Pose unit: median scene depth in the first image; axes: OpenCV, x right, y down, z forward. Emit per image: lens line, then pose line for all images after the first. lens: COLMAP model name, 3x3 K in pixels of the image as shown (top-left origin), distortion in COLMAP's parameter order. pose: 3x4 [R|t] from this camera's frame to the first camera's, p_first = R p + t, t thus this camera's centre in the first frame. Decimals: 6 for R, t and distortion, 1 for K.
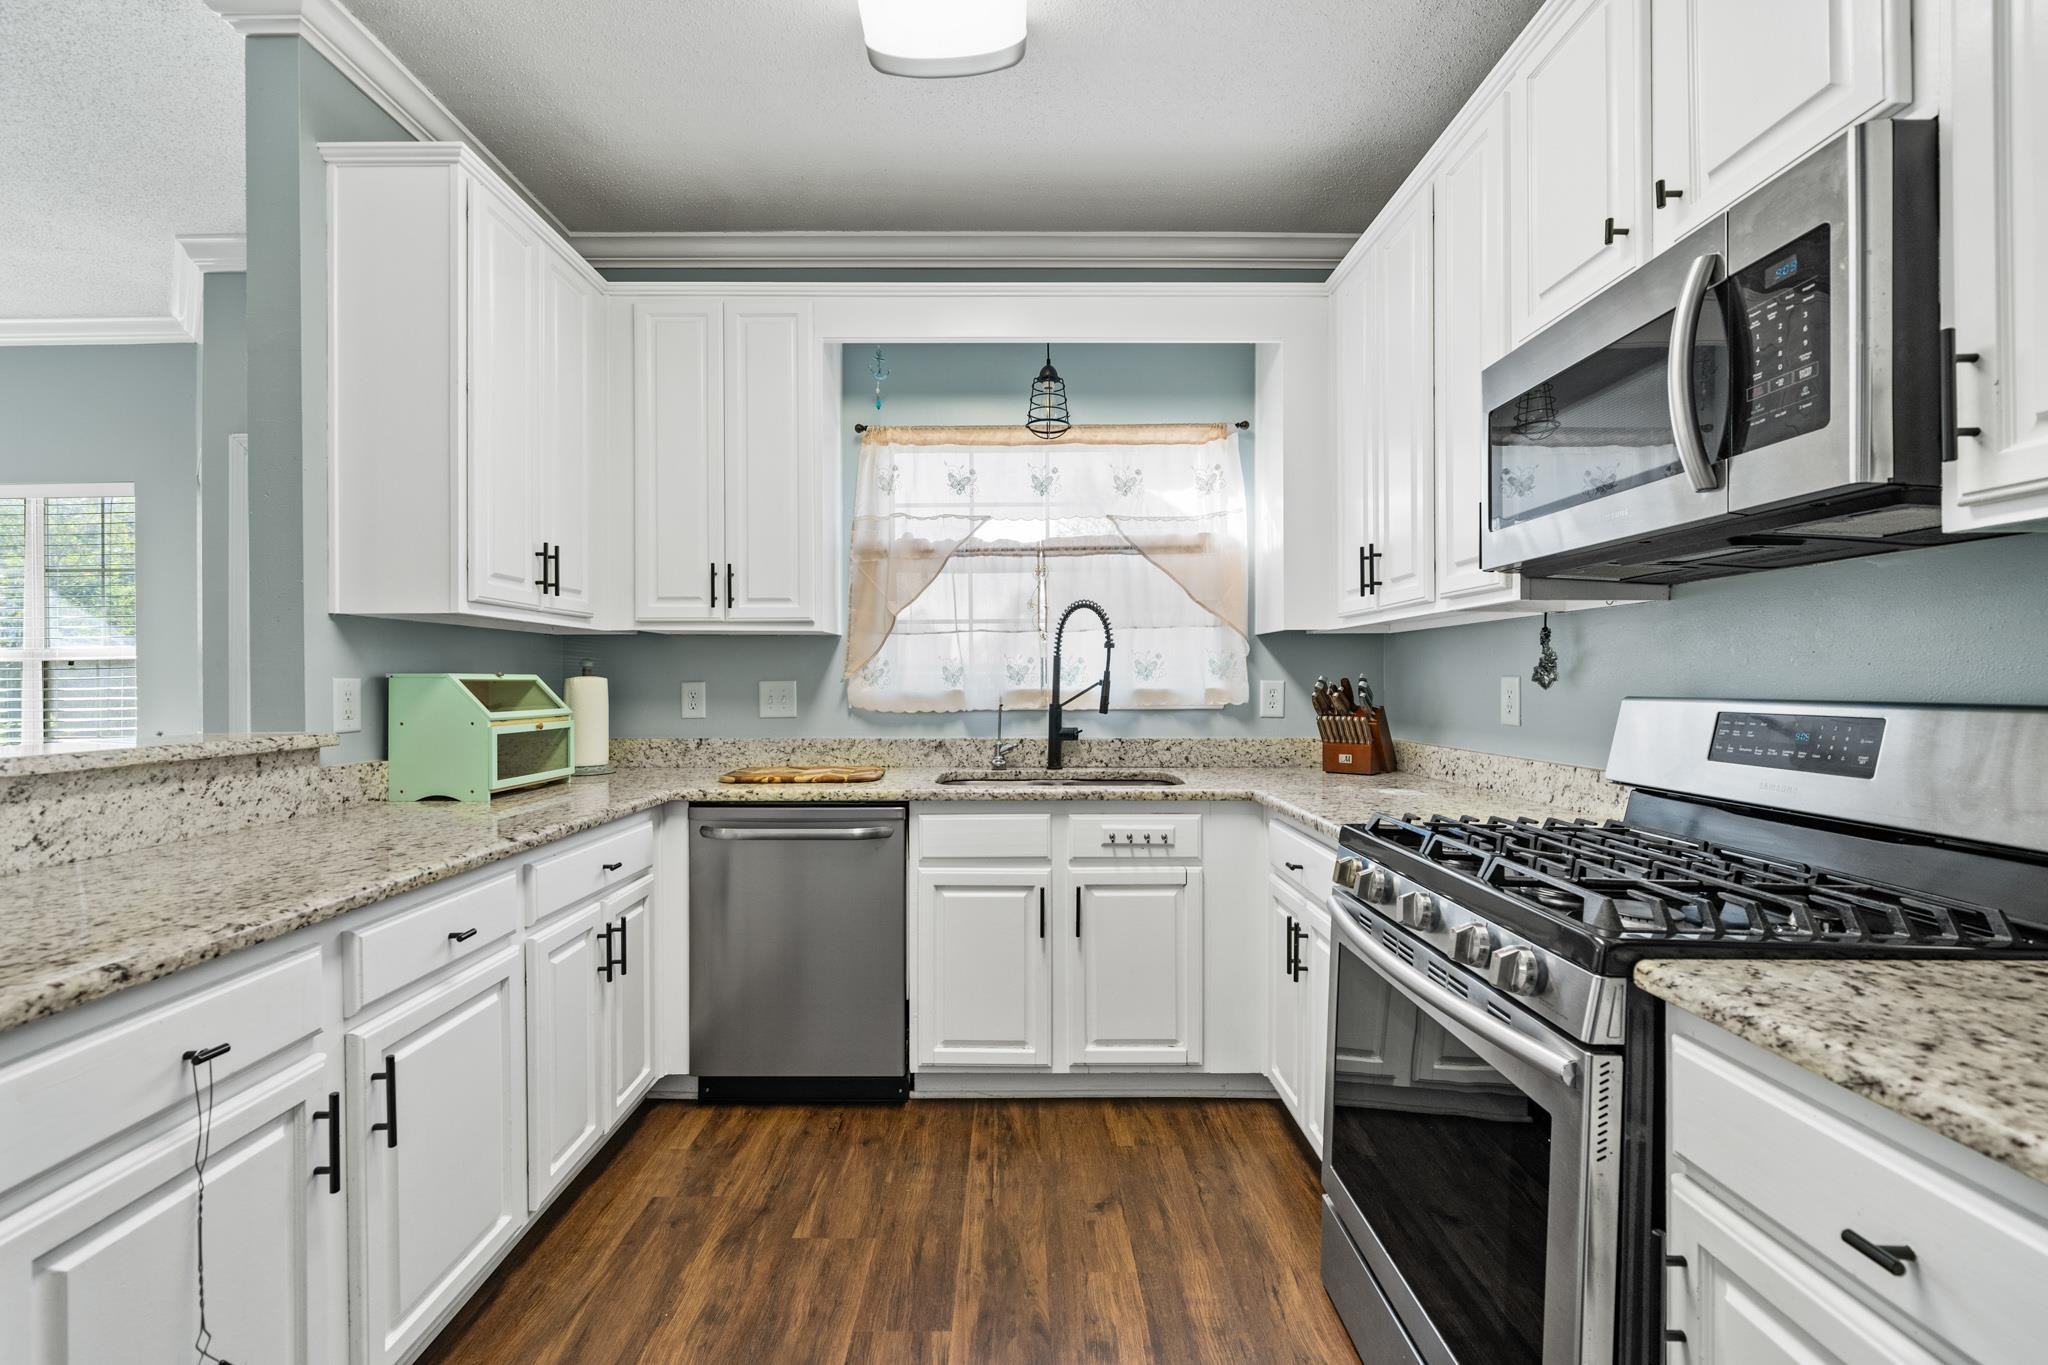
lens RADIAL K [[861.0, 0, 1012.4], [0, 861.0, 677.8], [0, 0, 1]] dist [-0.001193, -0.001087]
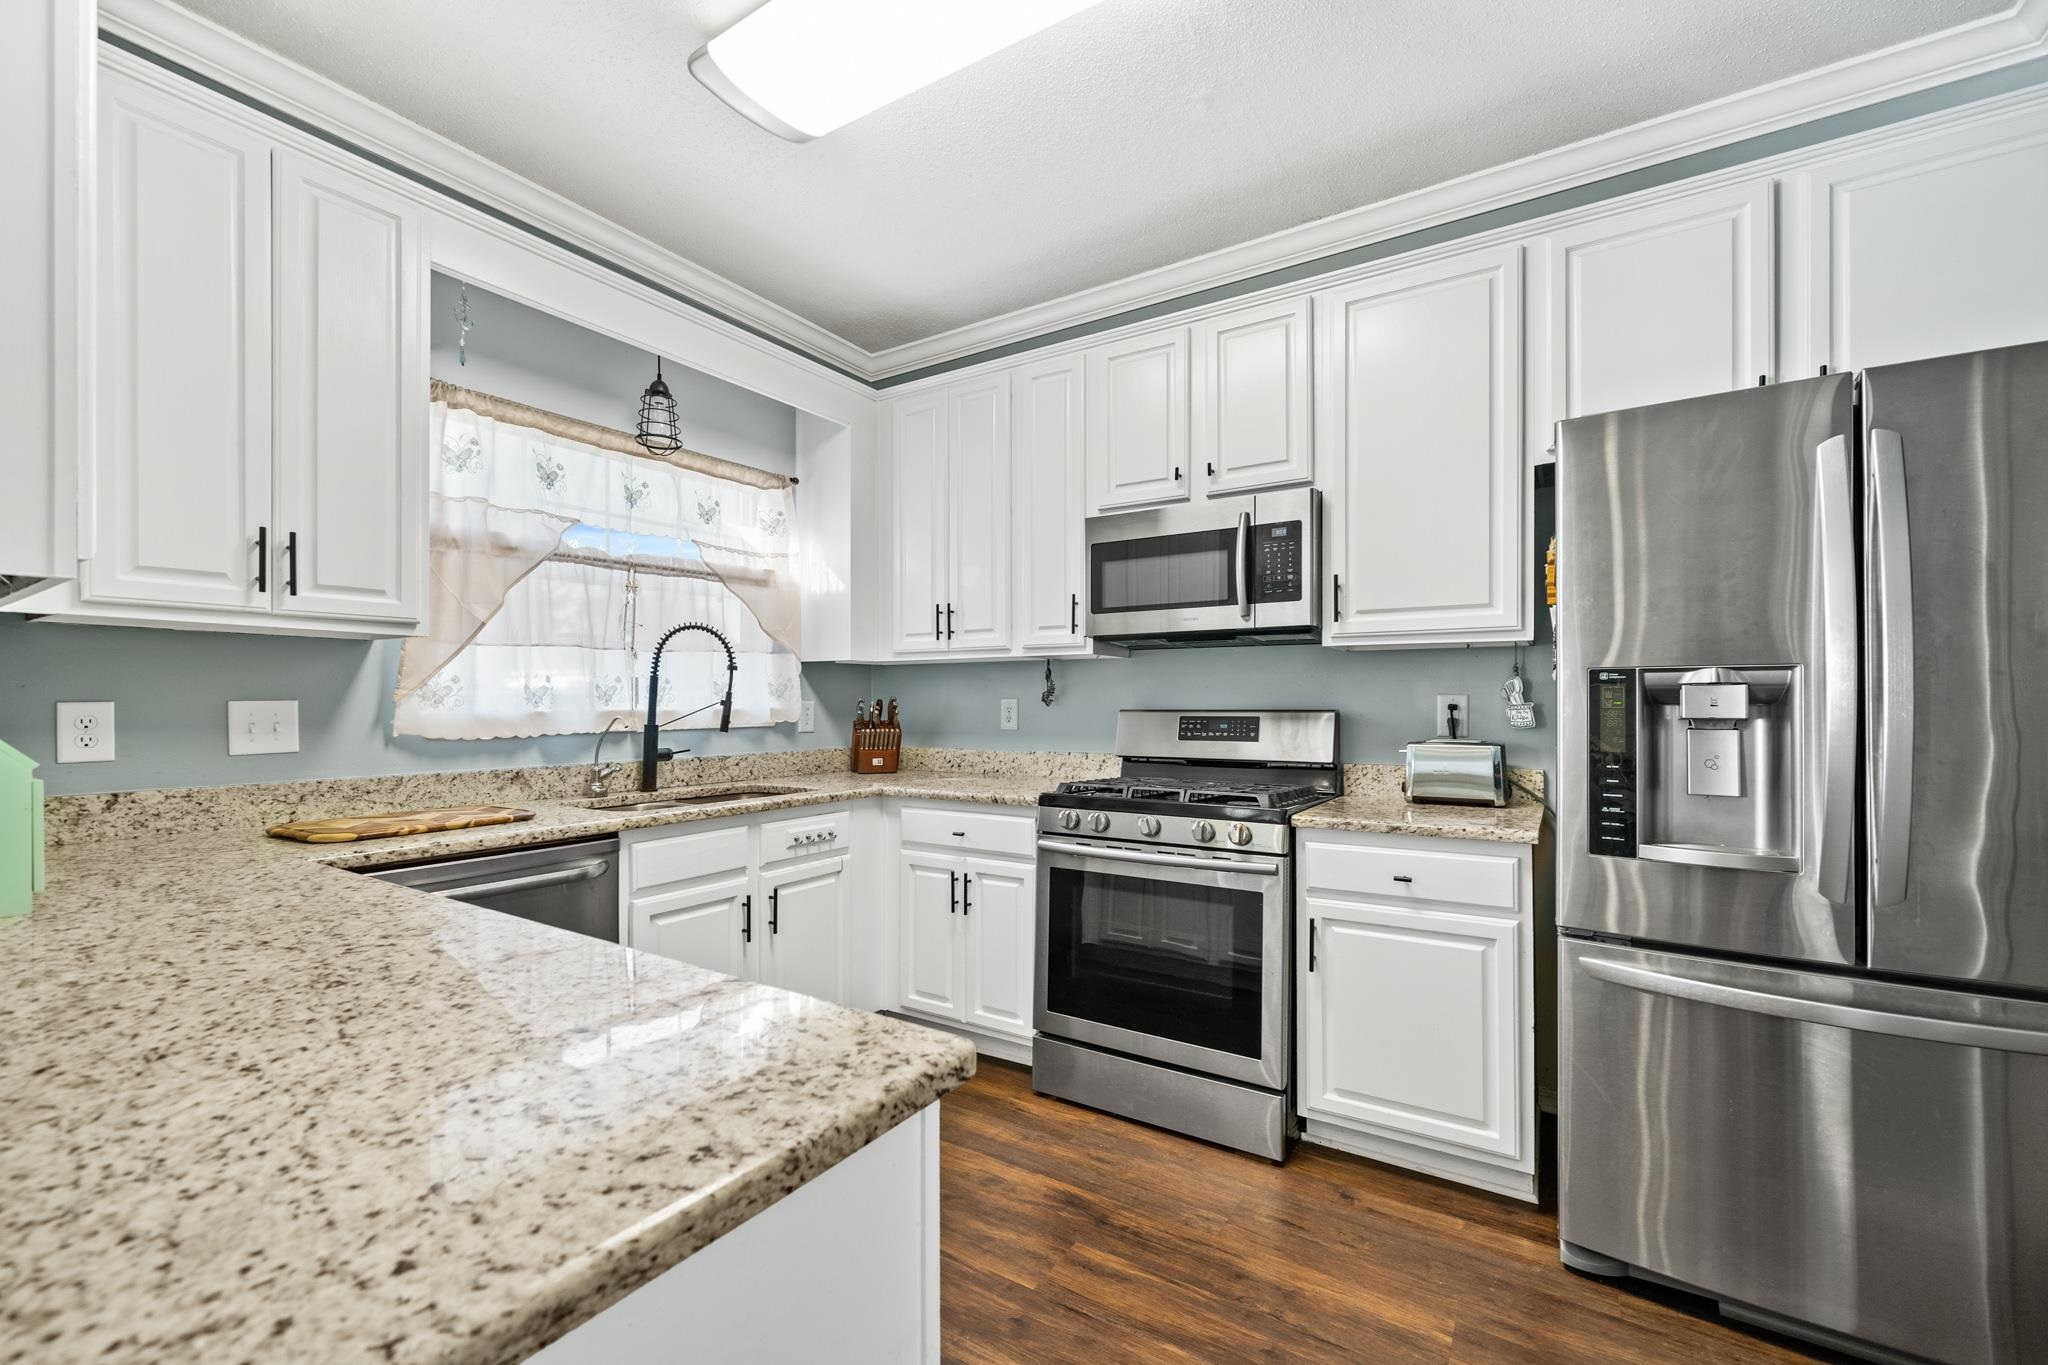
lens RADIAL K [[861.0, 0, 1043.9], [0, 861.0, 706.9], [0, 0, 1]] dist [-0.001193, -0.001087]
pose [[0.520269, -0.004599, 0.853990, -0.562520], [-0.002585, 0.999972, 0.006960, 0.002062], [-0.853999, -0.005829, 0.520243, 0.110436]]
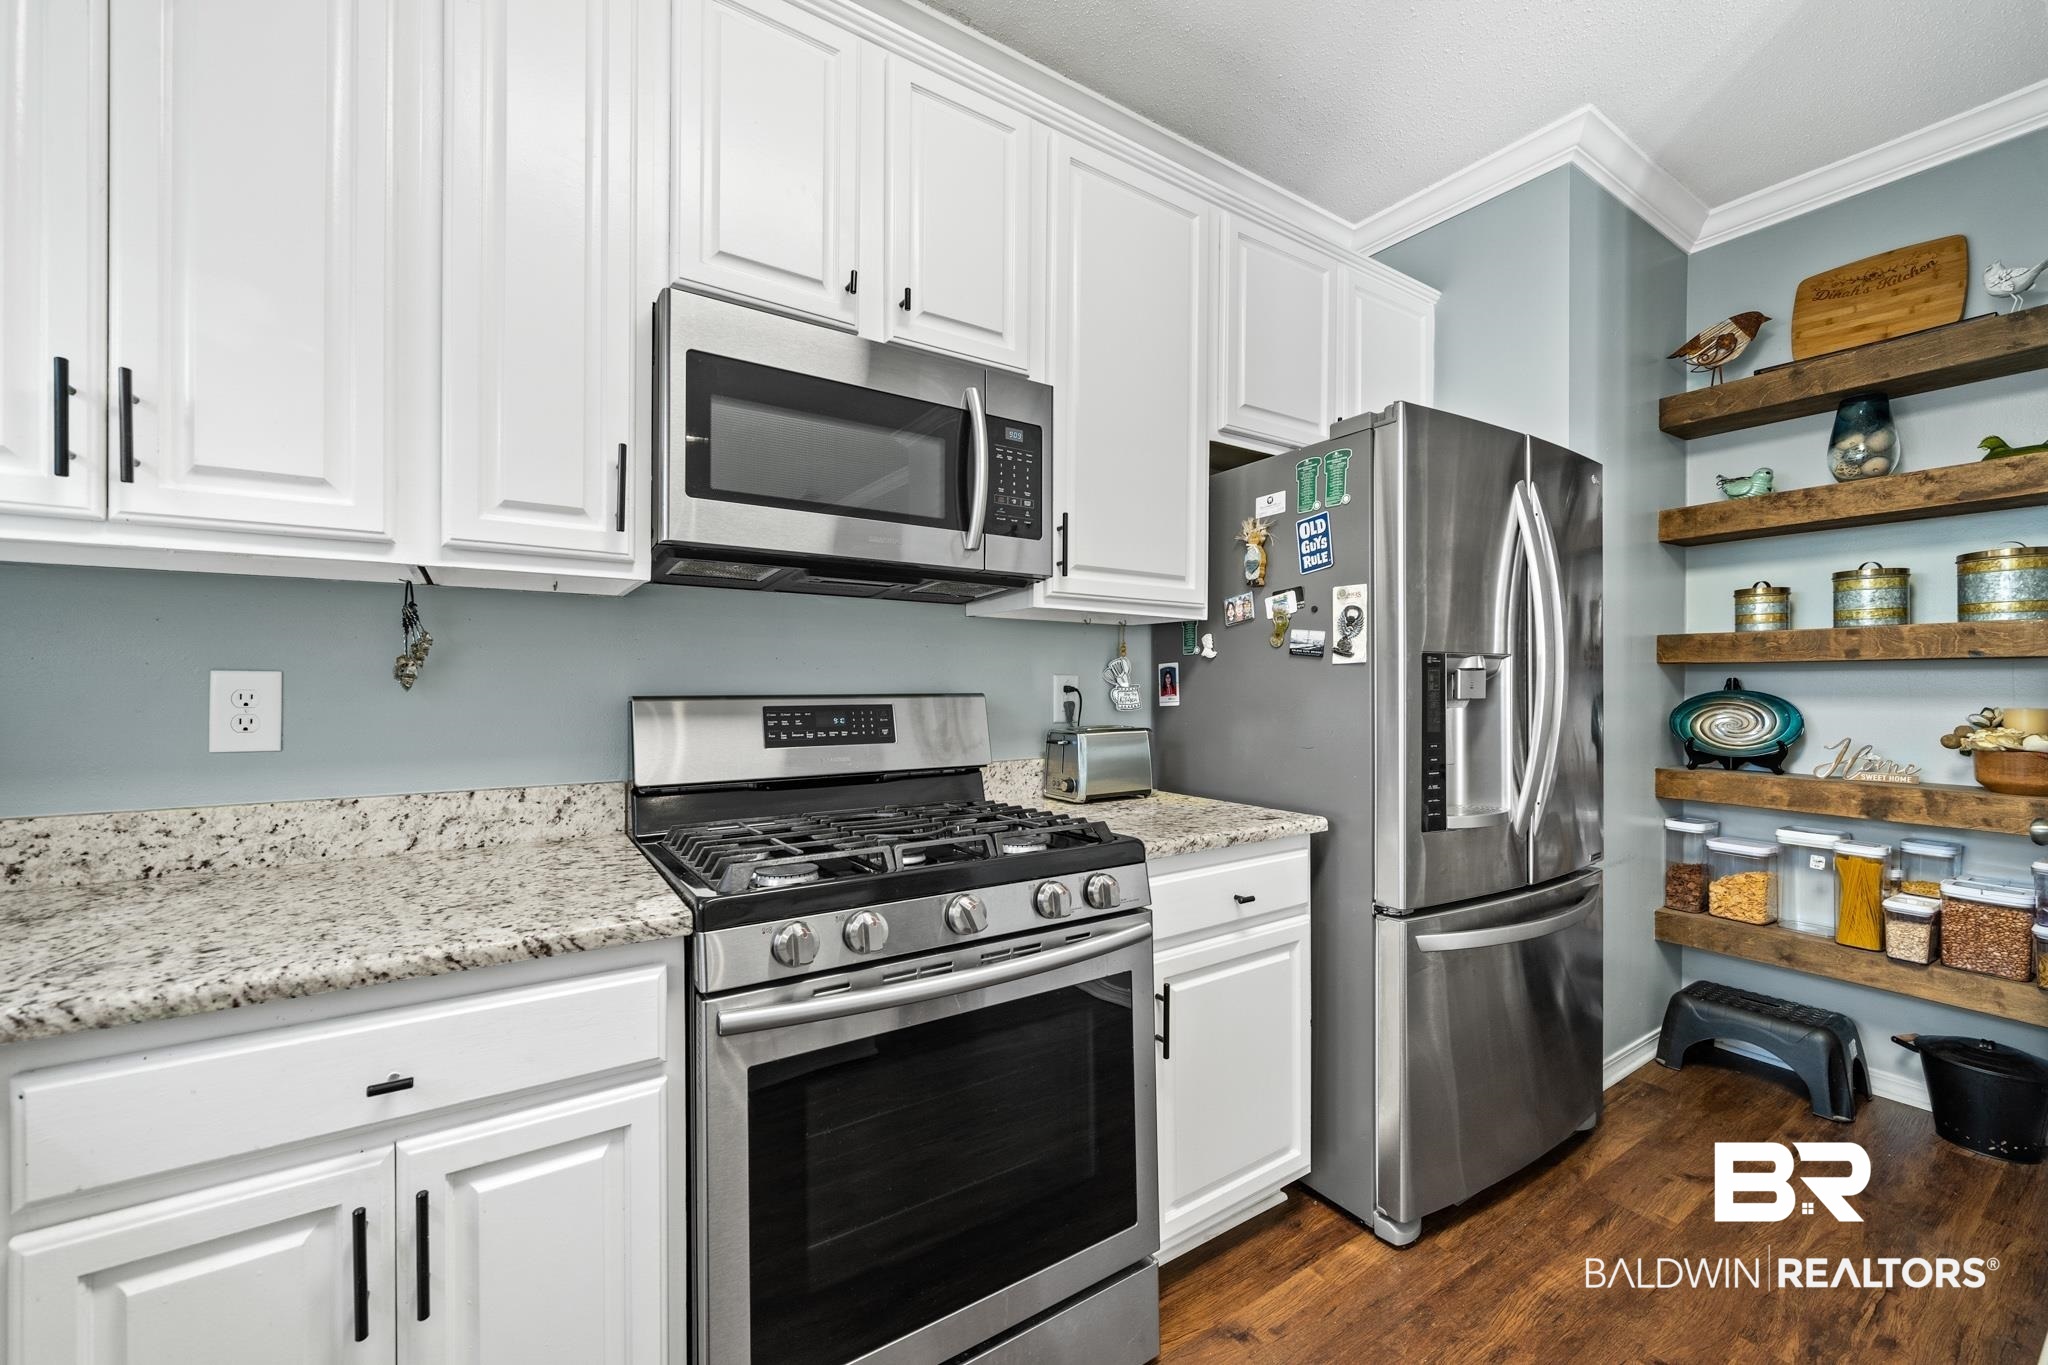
lens RADIAL K [[809.9, 0, 1021.5], [0, 809.9, 684.4], [0, 0, 1]] dist [-0.002807, 0.000162]
pose [[-0.565406, -0.002337, 0.824809, -0.149920], [-0.005938, 0.999982, -0.001238, 0.004501], [-0.824791, -0.005598, -0.565410, 0.688364]]
